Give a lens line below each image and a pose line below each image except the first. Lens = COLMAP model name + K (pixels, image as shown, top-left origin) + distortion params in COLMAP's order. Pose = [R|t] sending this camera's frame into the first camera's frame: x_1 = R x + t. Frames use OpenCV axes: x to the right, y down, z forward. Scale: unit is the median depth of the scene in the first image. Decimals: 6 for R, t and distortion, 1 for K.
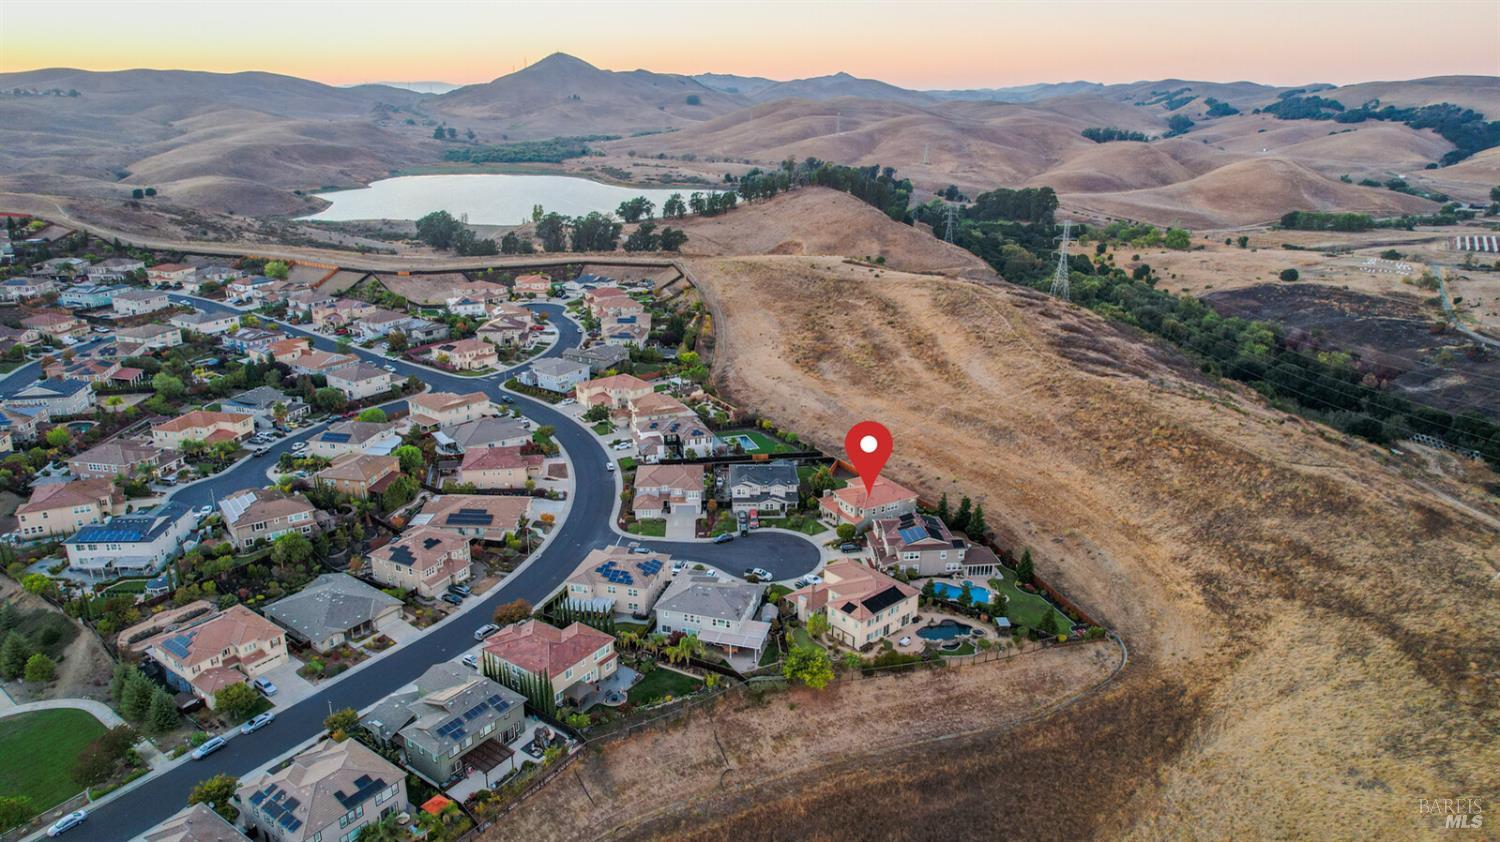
lens RADIAL K [[966.5, 0, 750.0], [0, 966.5, 421.0], [0, 0, 1]] dist [-0.080292, 0.058761]
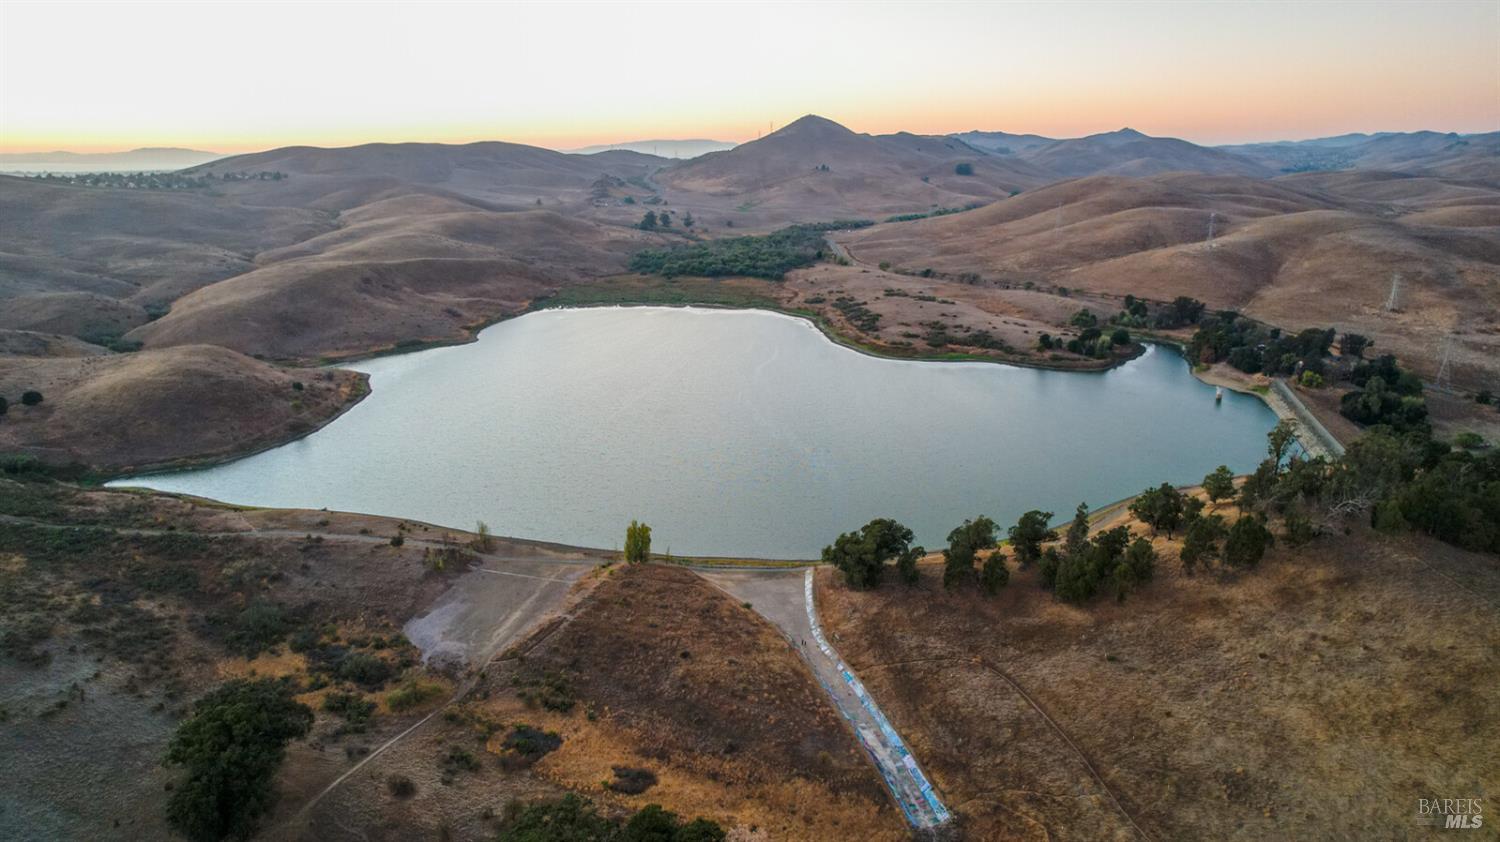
lens RADIAL K [[966.5, 0, 750.0], [0, 966.5, 421.0], [0, 0, 1]] dist [-0.080292, 0.058761]
pose [[0.966595, 0.051216, -0.251140, -0.022781], [-0.064475, 0.996911, -0.044848, -0.080790], [0.248067, 0.059542, 0.966911, 0.192835]]
